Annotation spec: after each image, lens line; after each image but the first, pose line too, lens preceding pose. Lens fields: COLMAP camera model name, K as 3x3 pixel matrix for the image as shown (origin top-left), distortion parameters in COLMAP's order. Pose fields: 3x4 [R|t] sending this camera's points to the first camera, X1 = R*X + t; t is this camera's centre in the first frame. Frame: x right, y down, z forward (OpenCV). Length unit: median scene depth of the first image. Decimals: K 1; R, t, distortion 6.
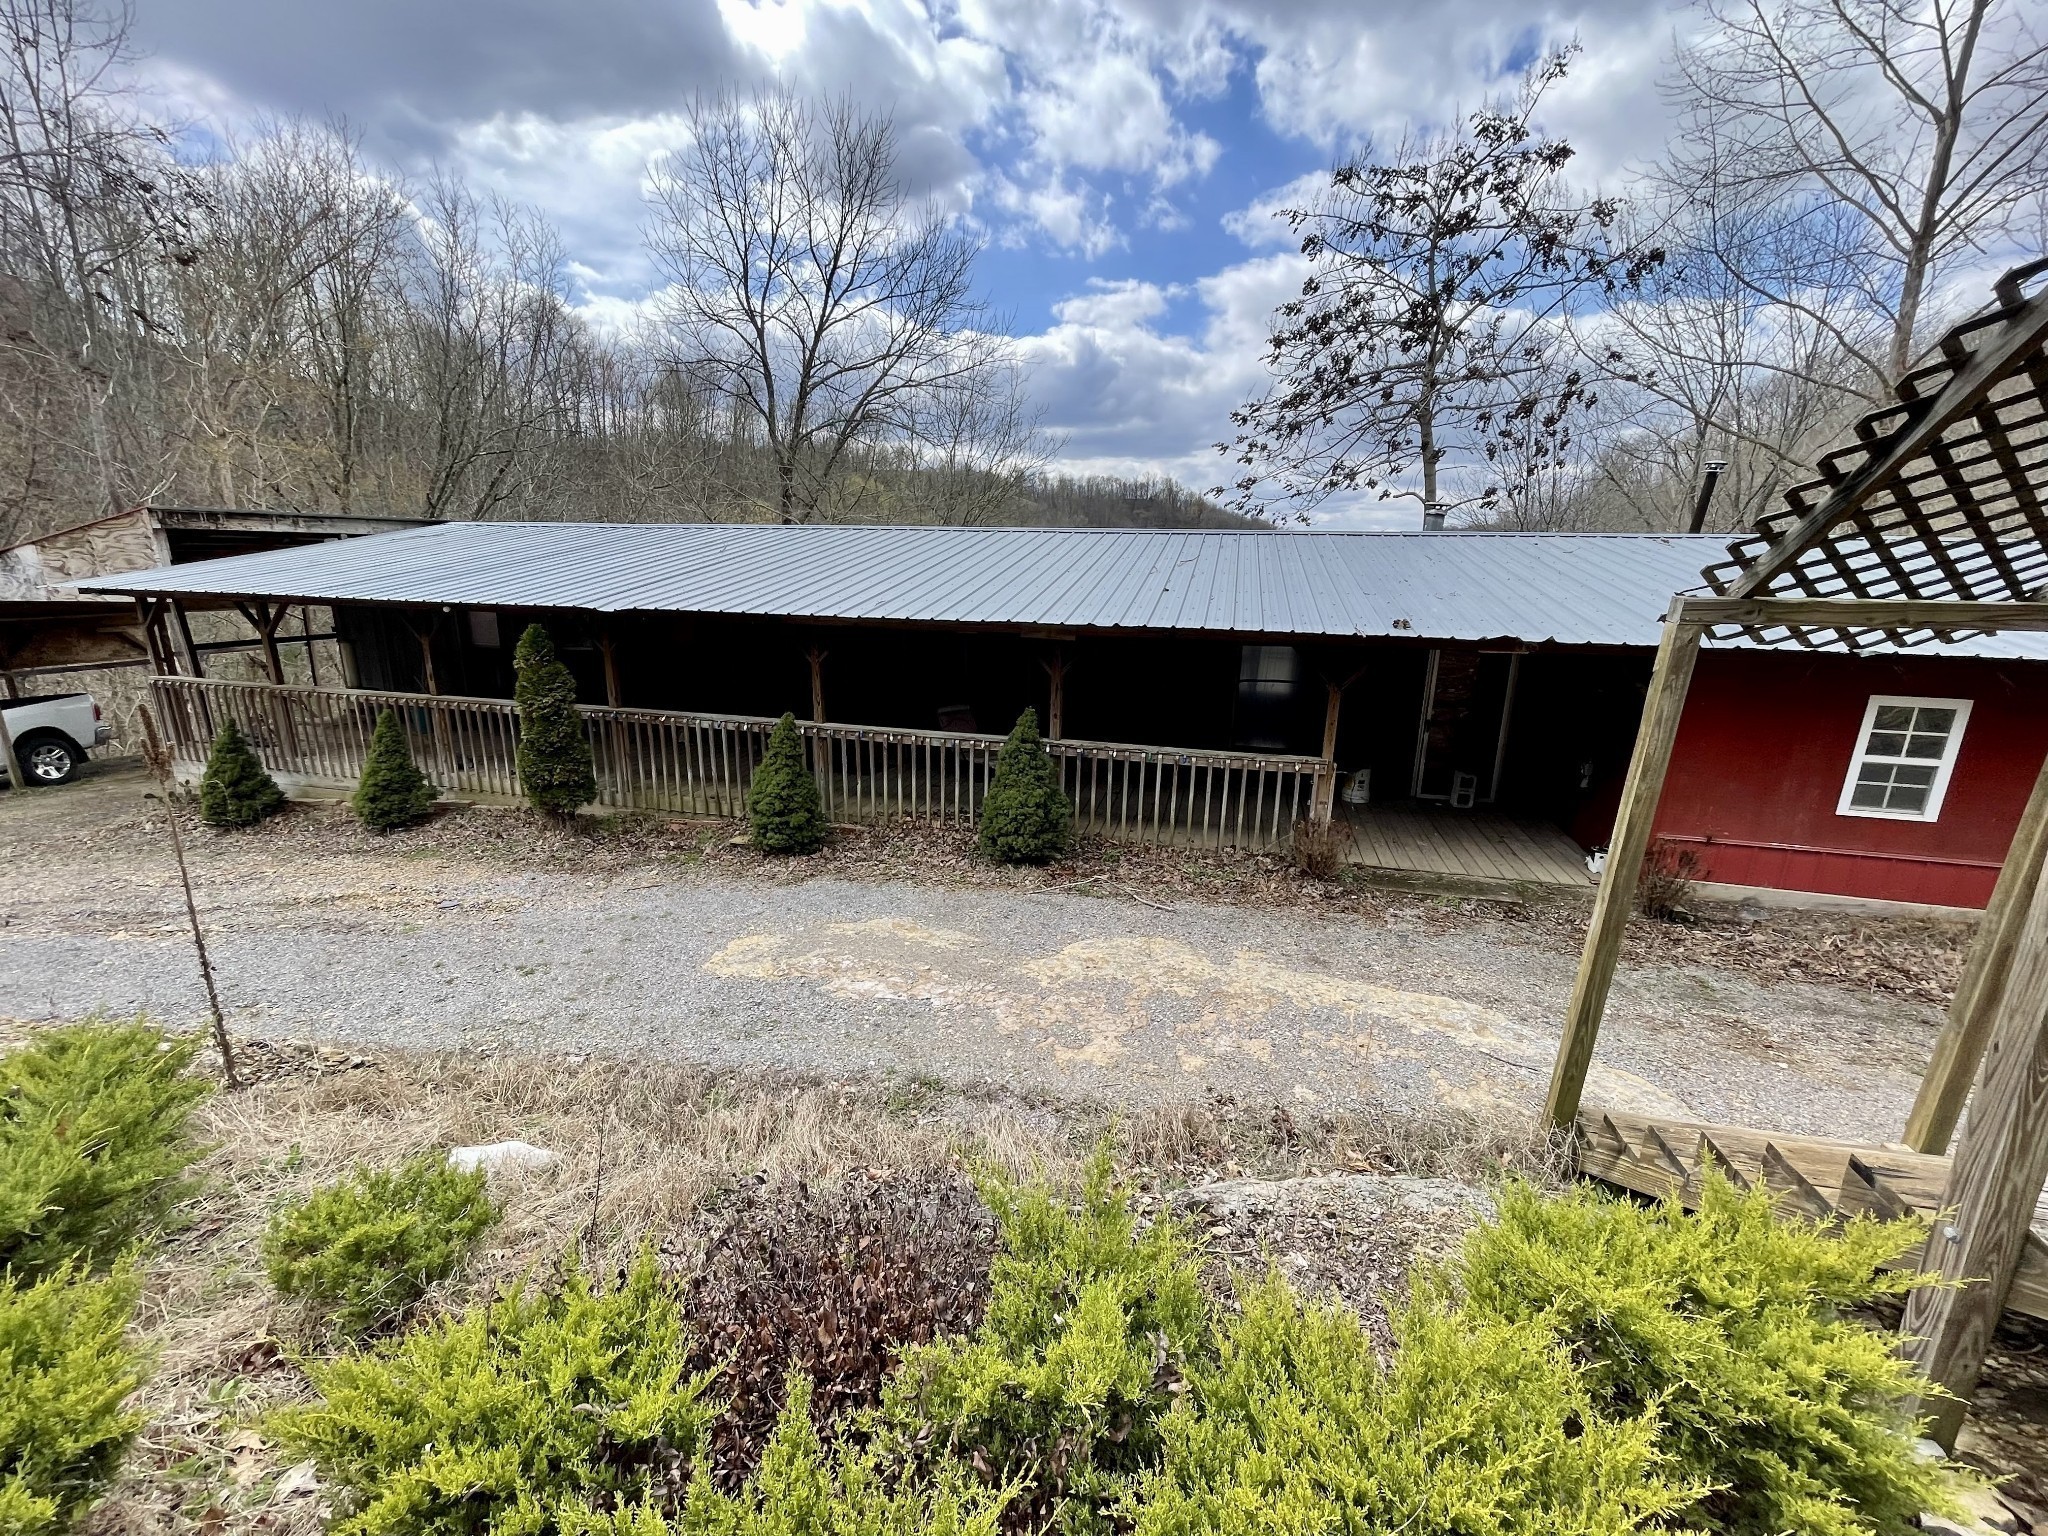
lens RADIAL K [[828.8, 0, 1017.8], [0, 828.8, 770.4], [0, 0, 1]] dist [-0.015458, 0.007207]
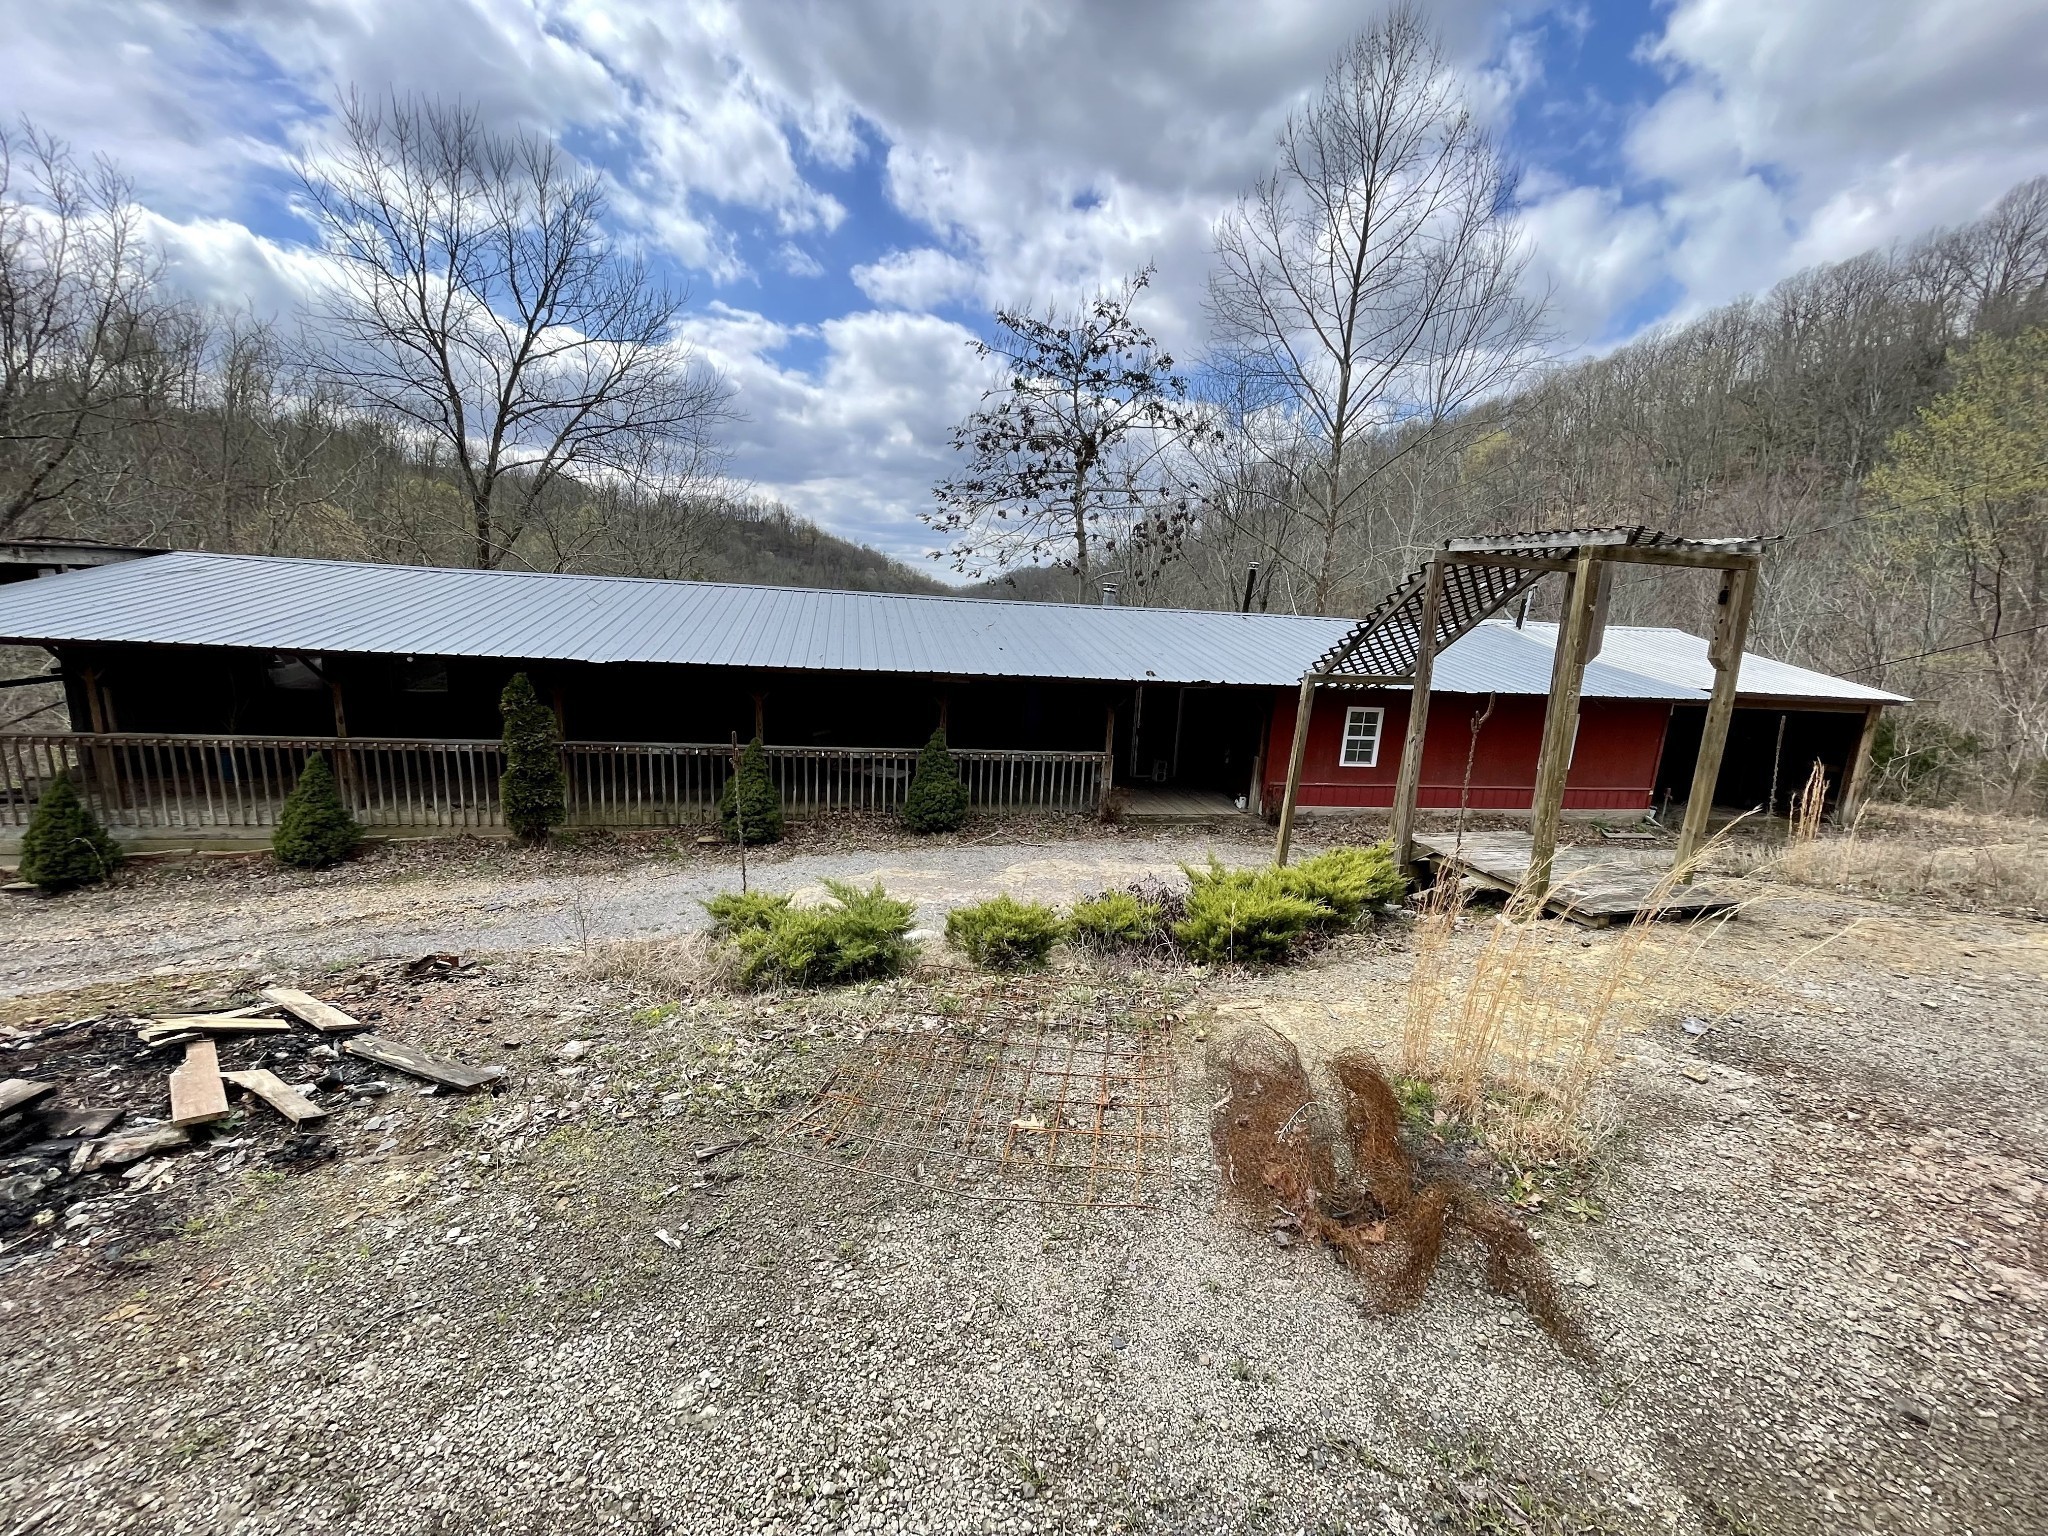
lens RADIAL K [[819.4, 0, 1018.8], [0, 819.4, 780.3], [0, 0, 1]] dist [0.001622, -0.003120]
pose [[0.901551, -0.062509, 0.428134, -0.470682], [0.068977, 0.997618, 0.000407, 0.027456], [-0.427140, 0.029165, 0.903715, -0.390549]]
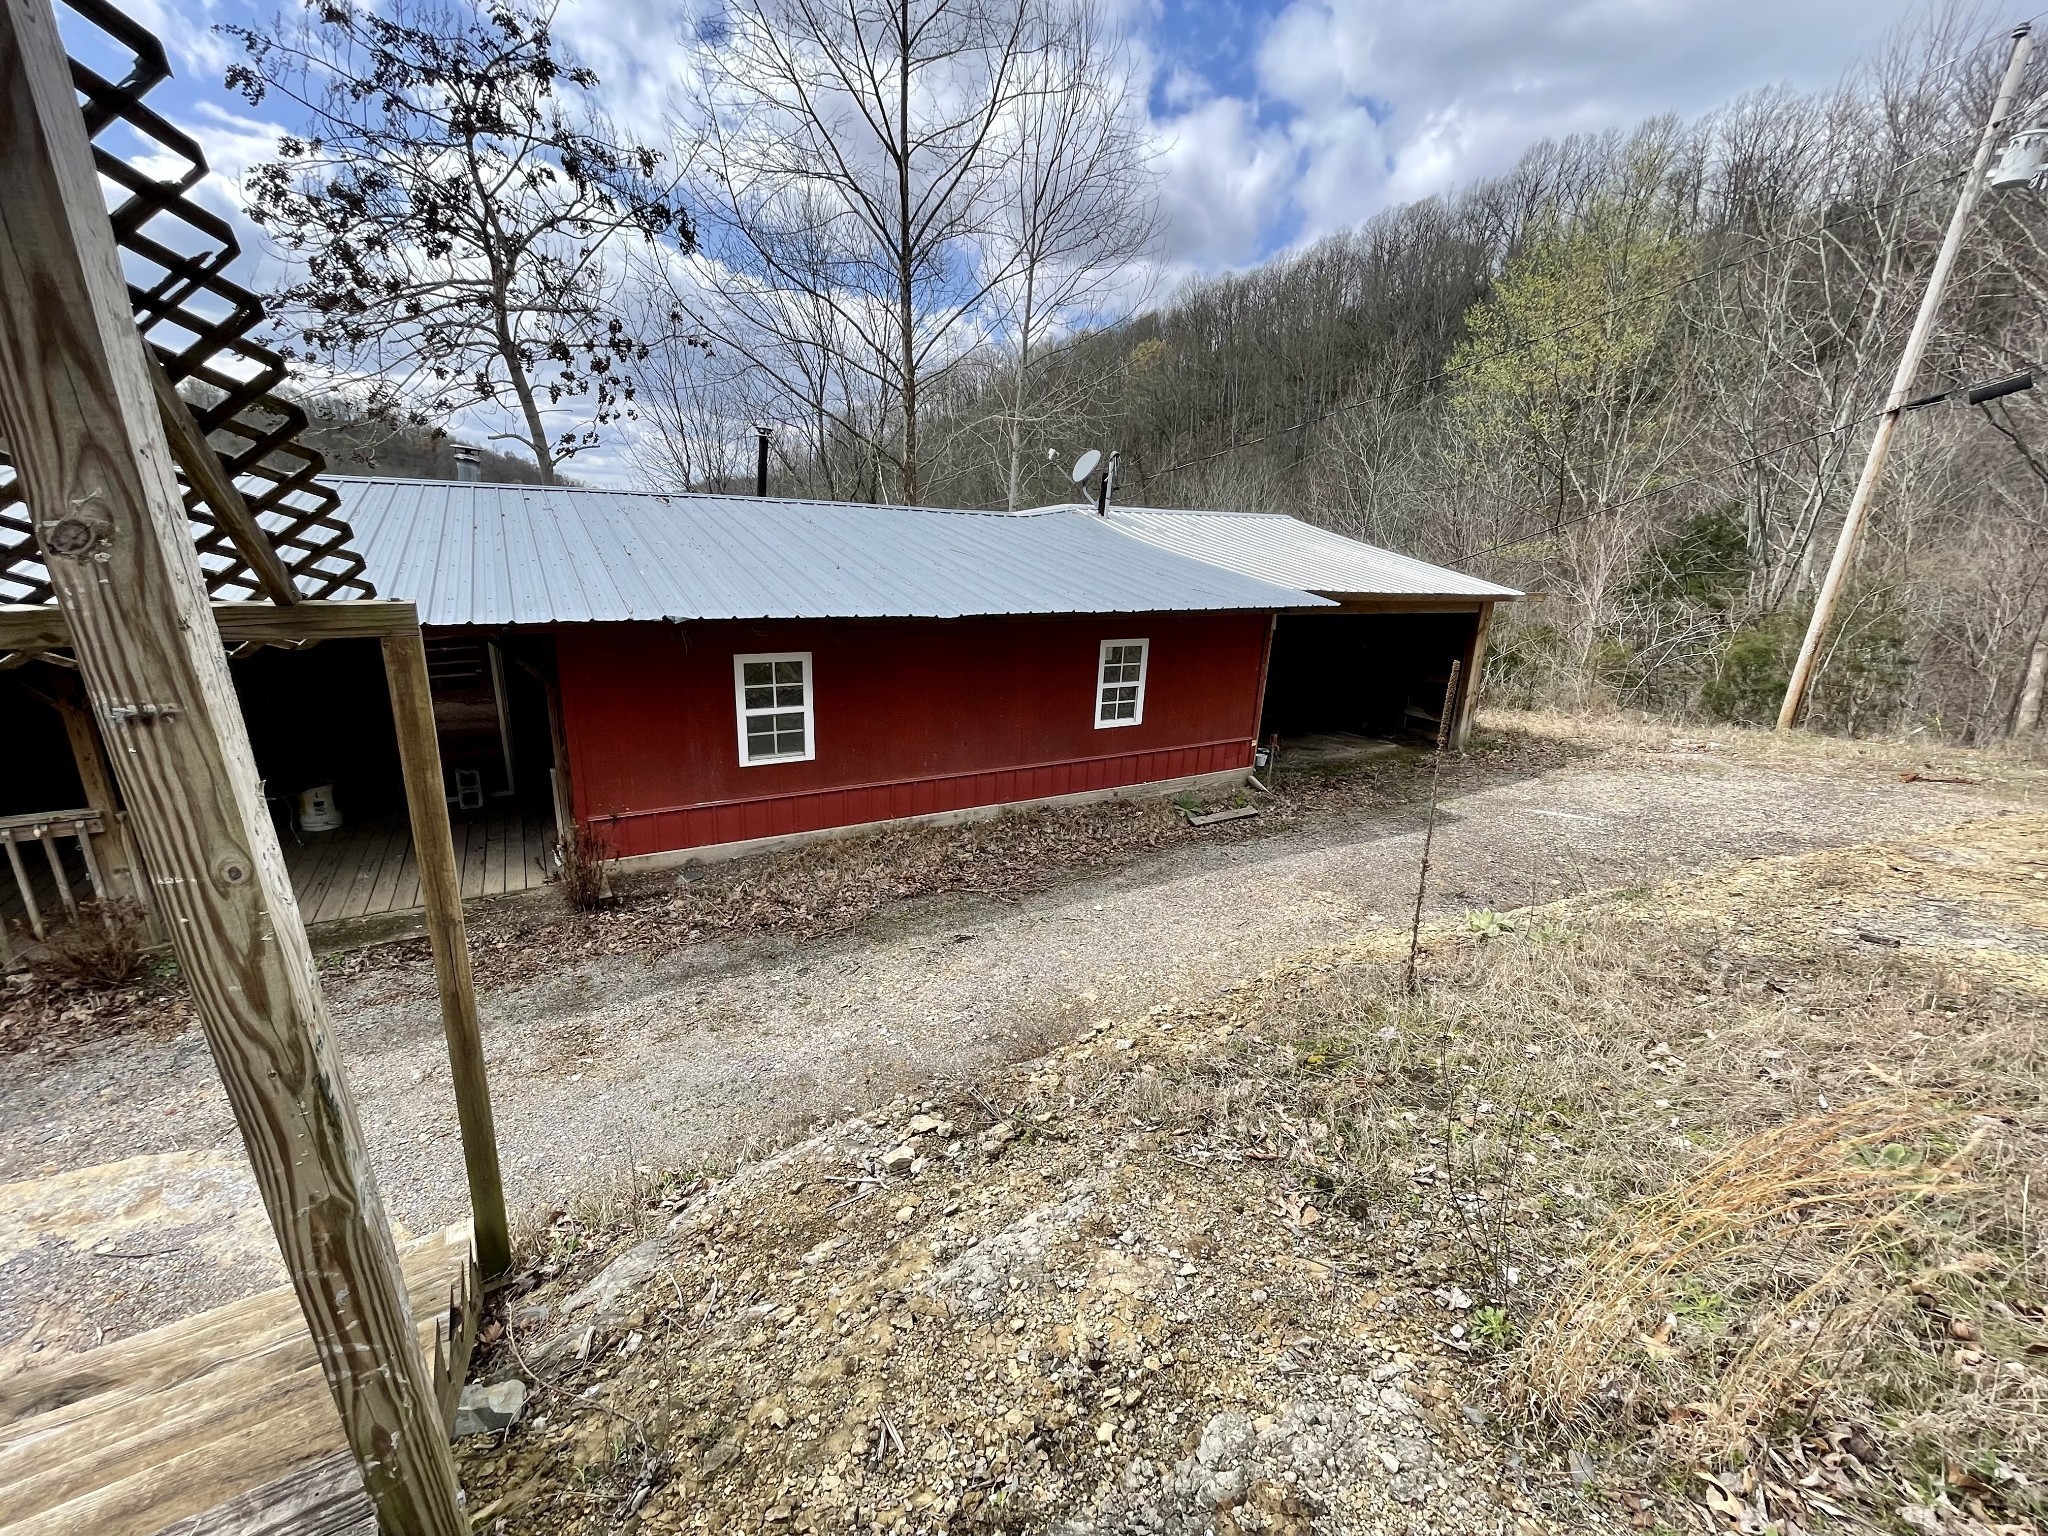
lens RADIAL K [[828.8, 0, 1017.8], [0, 828.8, 770.4], [0, 0, 1]] dist [-0.015458, 0.007207]
pose [[0.706399, -0.189133, 0.682077, 0.423646], [0.147395, 0.981820, 0.119597, -0.014497], [-0.692297, 0.016051, 0.721434, -0.022239]]
